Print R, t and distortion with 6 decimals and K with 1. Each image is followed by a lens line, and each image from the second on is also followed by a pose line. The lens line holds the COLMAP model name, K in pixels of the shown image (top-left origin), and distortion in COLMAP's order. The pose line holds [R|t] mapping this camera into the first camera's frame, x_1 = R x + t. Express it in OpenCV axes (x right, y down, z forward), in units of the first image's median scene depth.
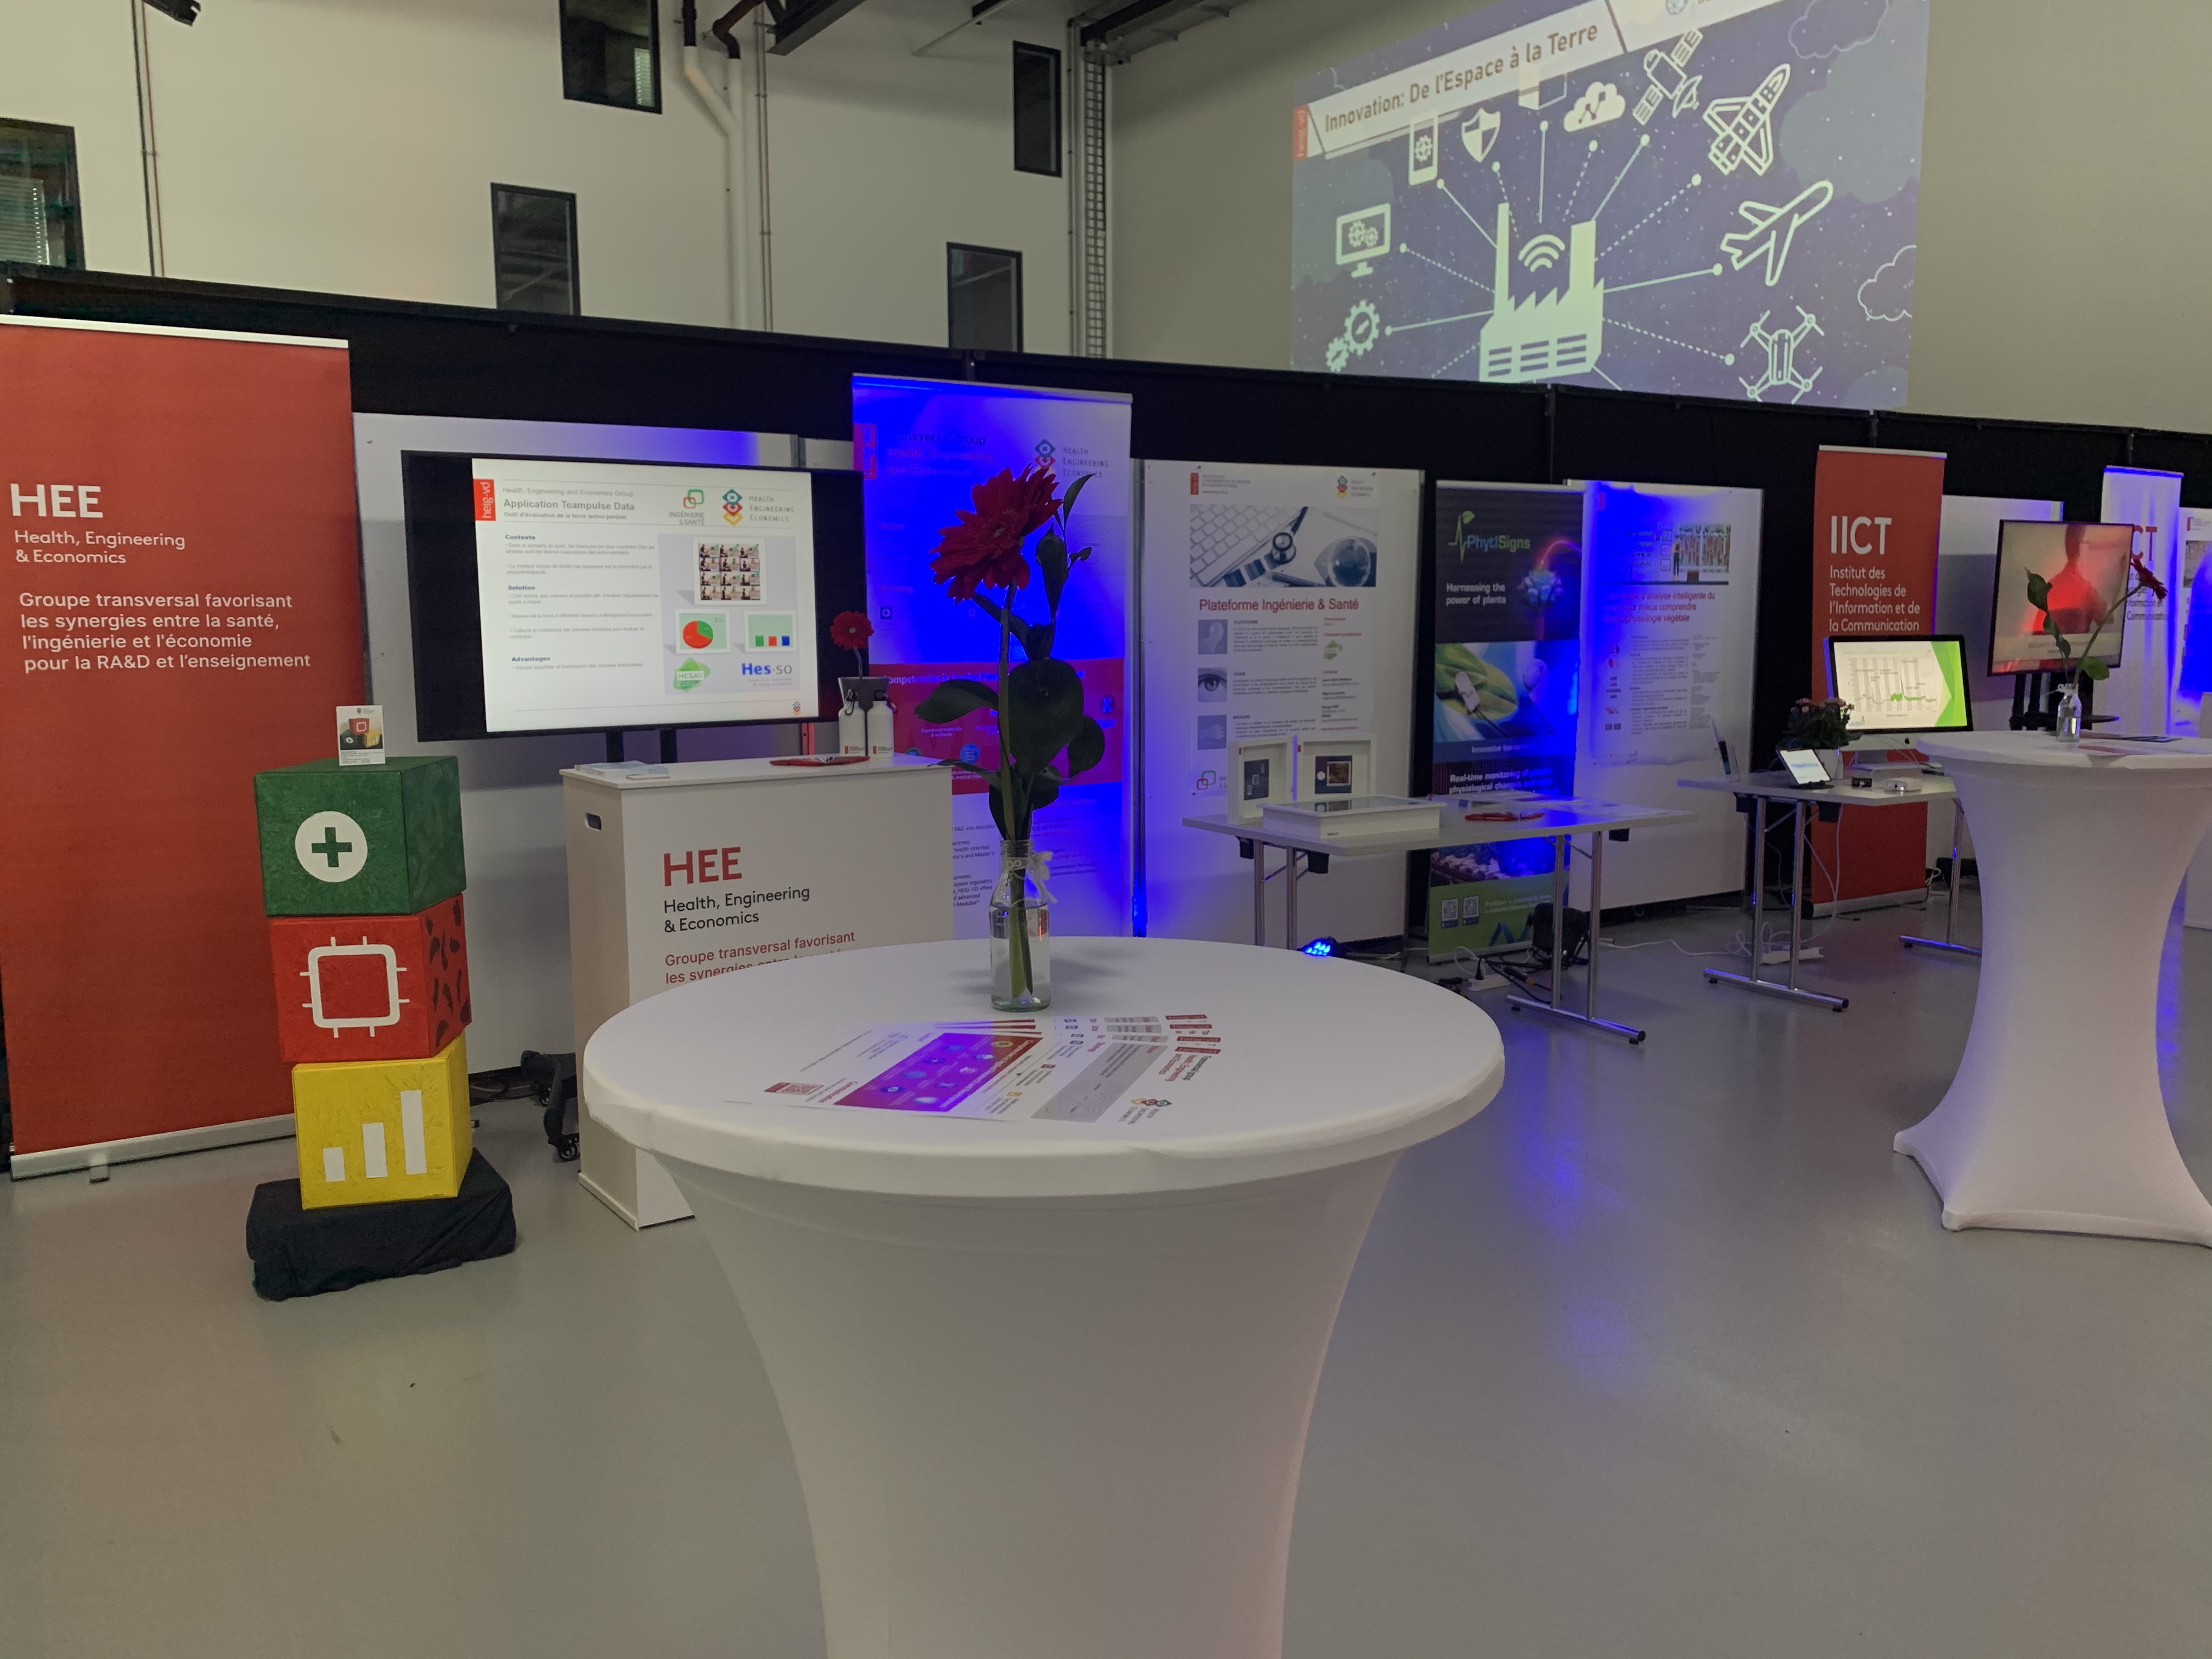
lens RADIAL K [[1747.2, 0, 1115.0], [0, 1747.2, 823.3], [0, 0, 1]] dist [0.018492, -0.005259]
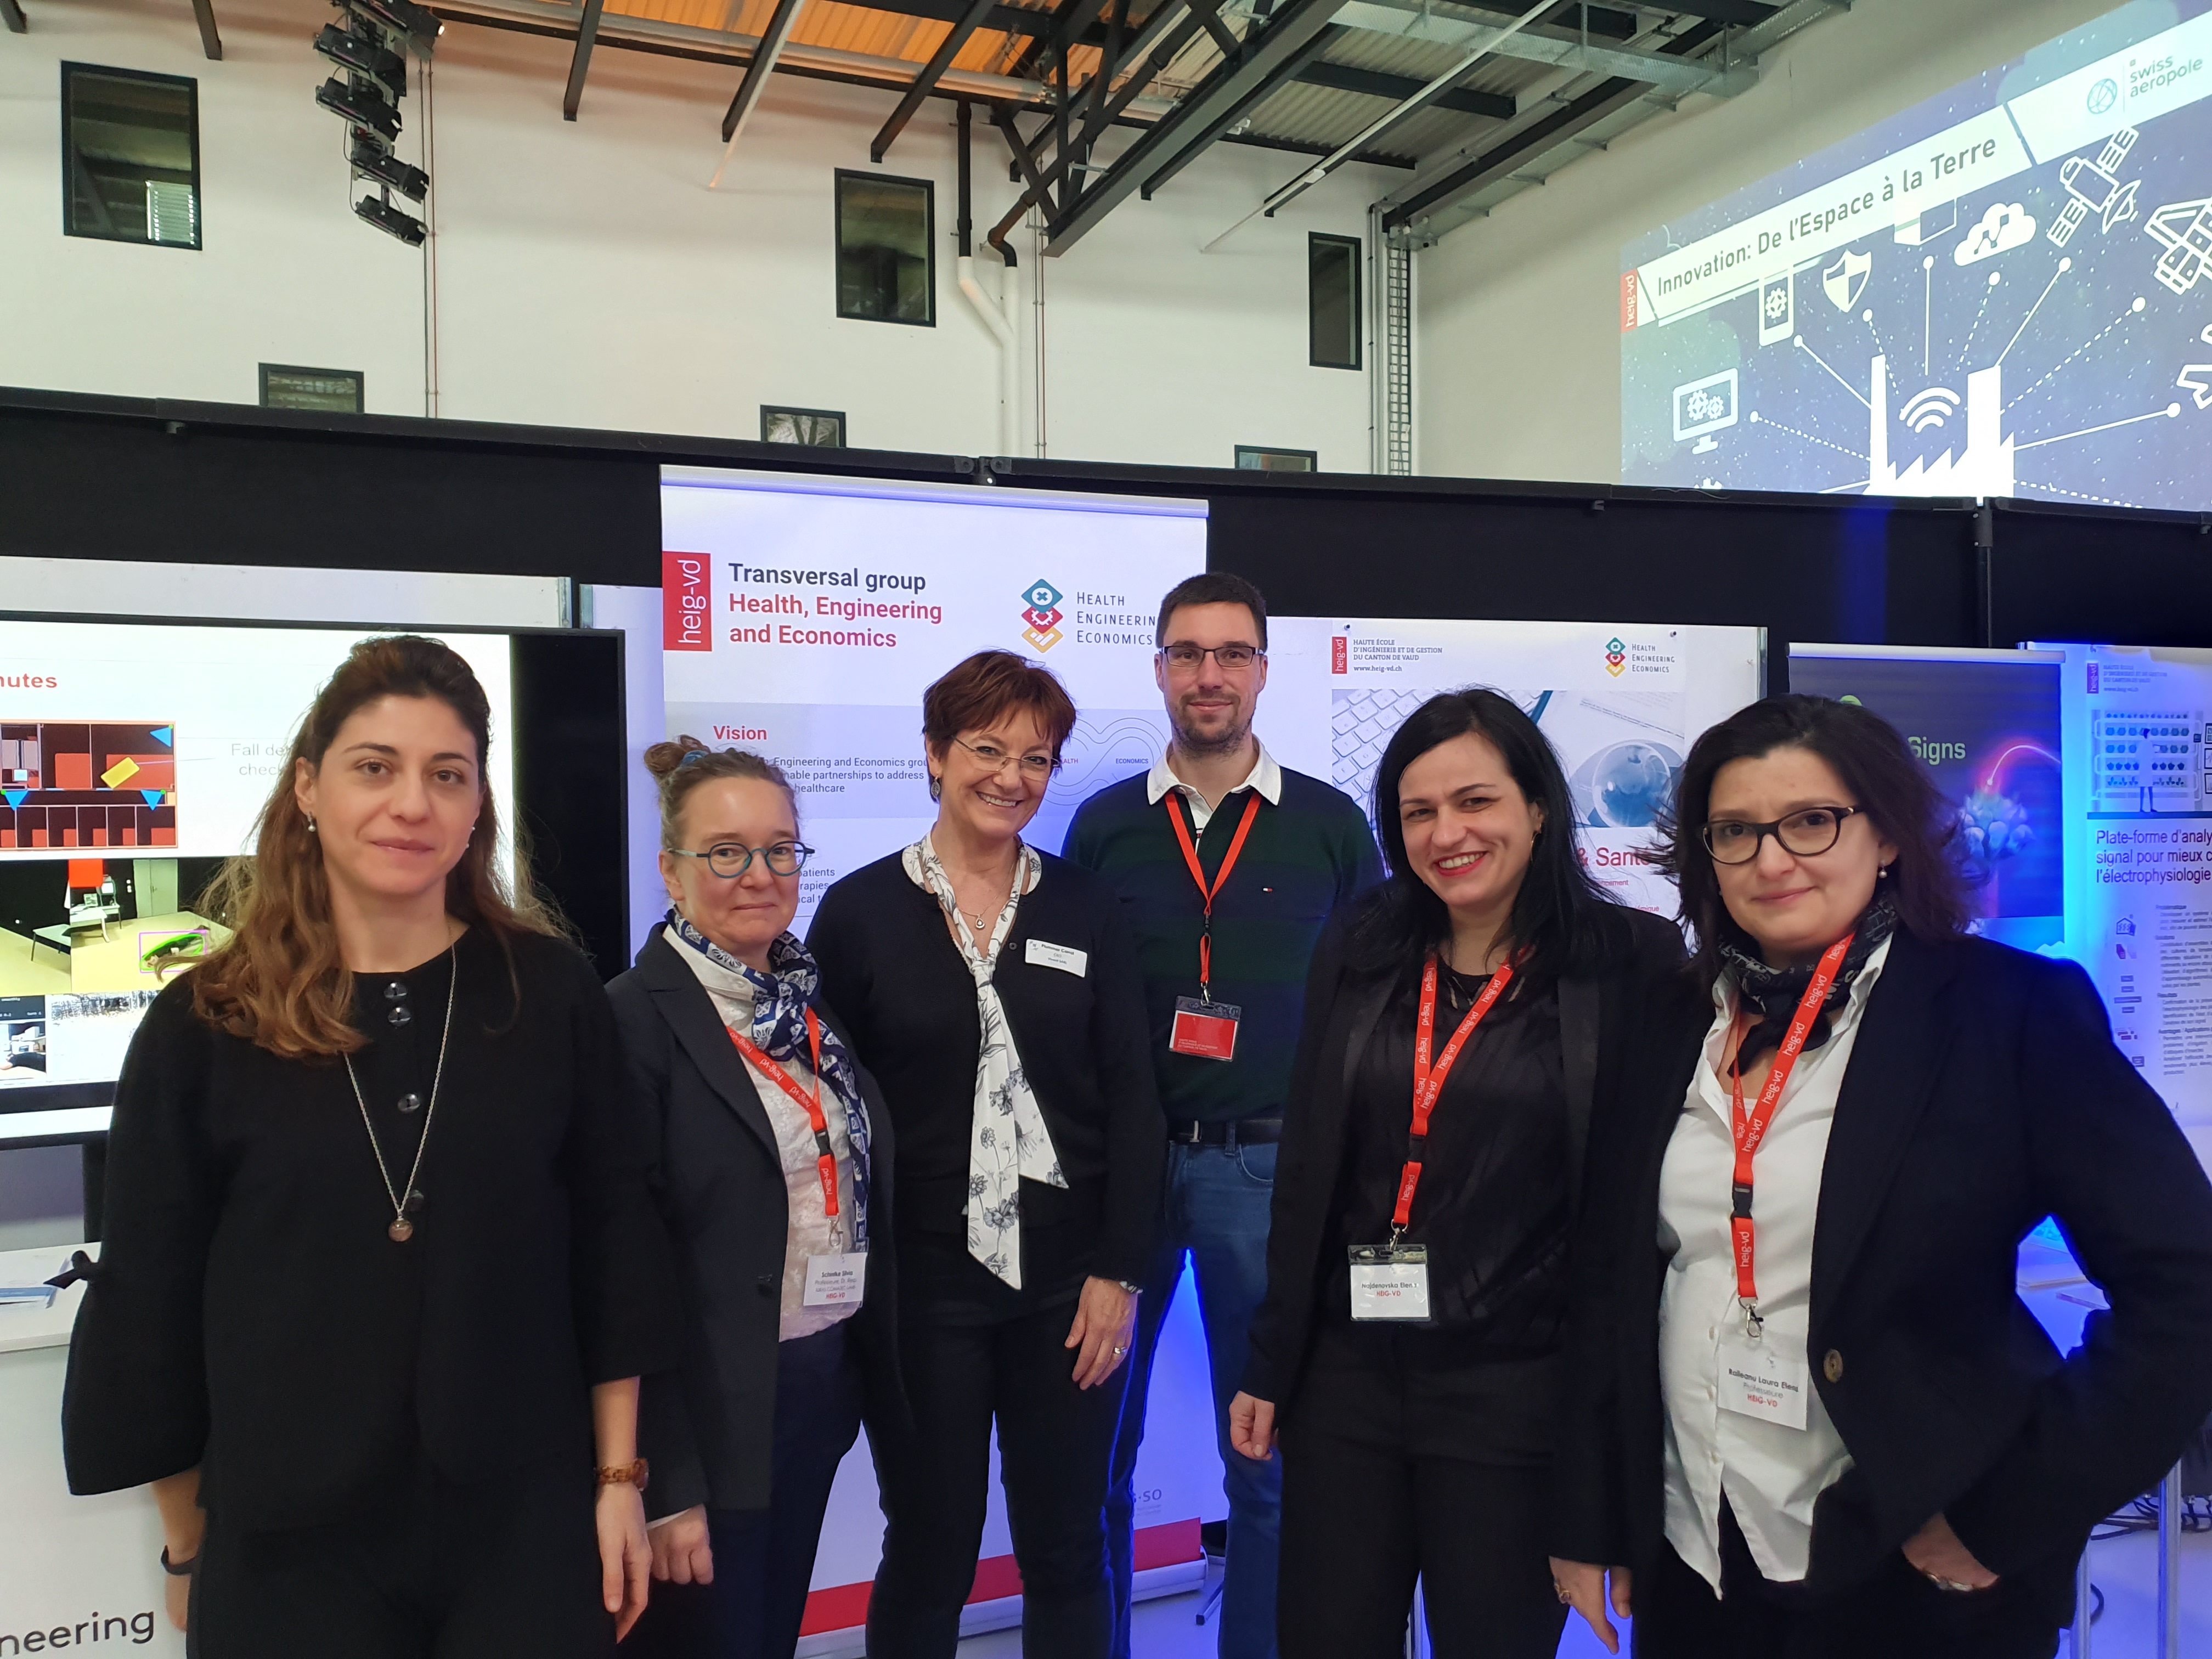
lens RADIAL K [[1766.3, 0, 1101.2], [0, 1766.3, 844.1], [0, 0, 1]] dist [0.010096, 0.036396]
pose [[0.980022, -0.005244, -0.198820, 0.022867], [-0.017392, 0.993563, -0.111935, -0.017955], [0.198127, 0.113157, 0.973623, 0.116086]]
